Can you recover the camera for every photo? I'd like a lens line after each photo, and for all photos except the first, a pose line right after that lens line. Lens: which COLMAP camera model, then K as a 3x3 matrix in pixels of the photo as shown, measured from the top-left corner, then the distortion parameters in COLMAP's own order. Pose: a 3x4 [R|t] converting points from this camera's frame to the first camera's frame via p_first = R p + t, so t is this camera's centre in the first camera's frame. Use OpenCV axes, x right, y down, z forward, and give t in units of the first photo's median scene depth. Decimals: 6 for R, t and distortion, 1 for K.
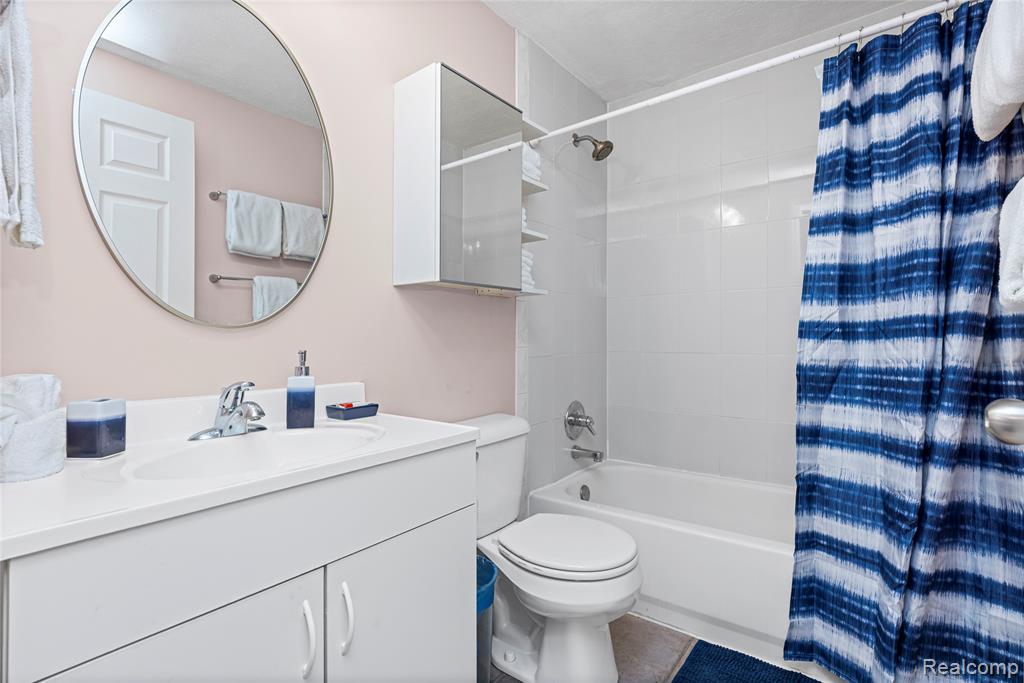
lens RADIAL K [[483.4, 0, 509.8], [0, 483.4, 337.7], [0, 0, 1]] dist [-0.004752, 0.000193]
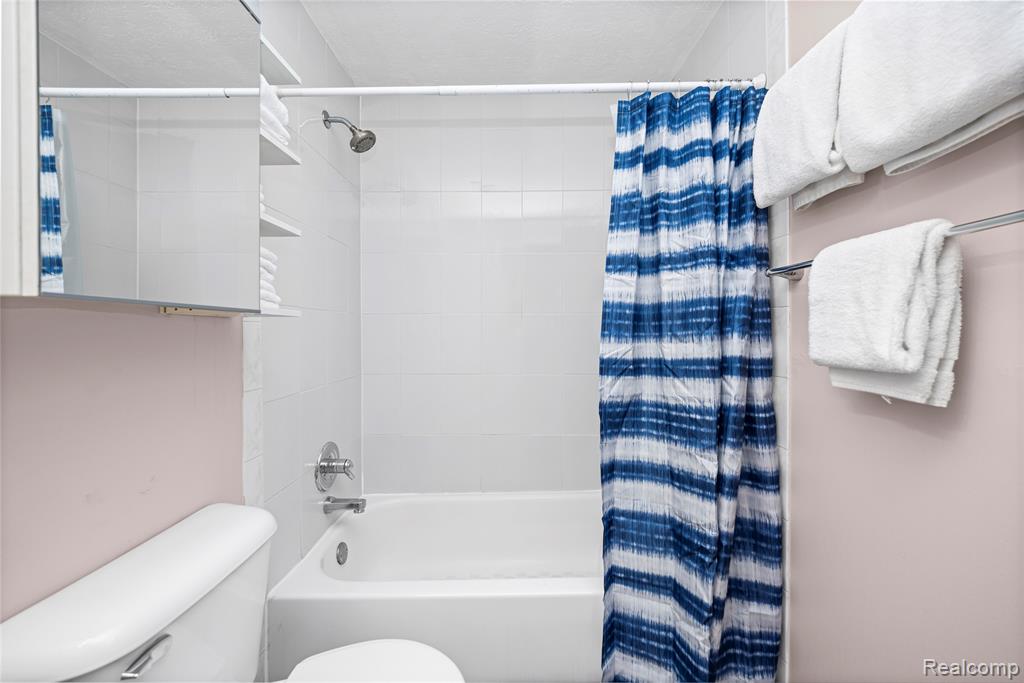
lens RADIAL K [[391.1, 0, 514.7], [0, 391.1, 339.8], [0, 0, 1]] dist [-0.001820, -0.000284]
pose [[0.788204, -0.007766, 0.615365, -0.034661], [-0.000269, 0.999916, 0.012964, -0.088153], [-0.615414, -0.010384, 0.788135, 0.509289]]
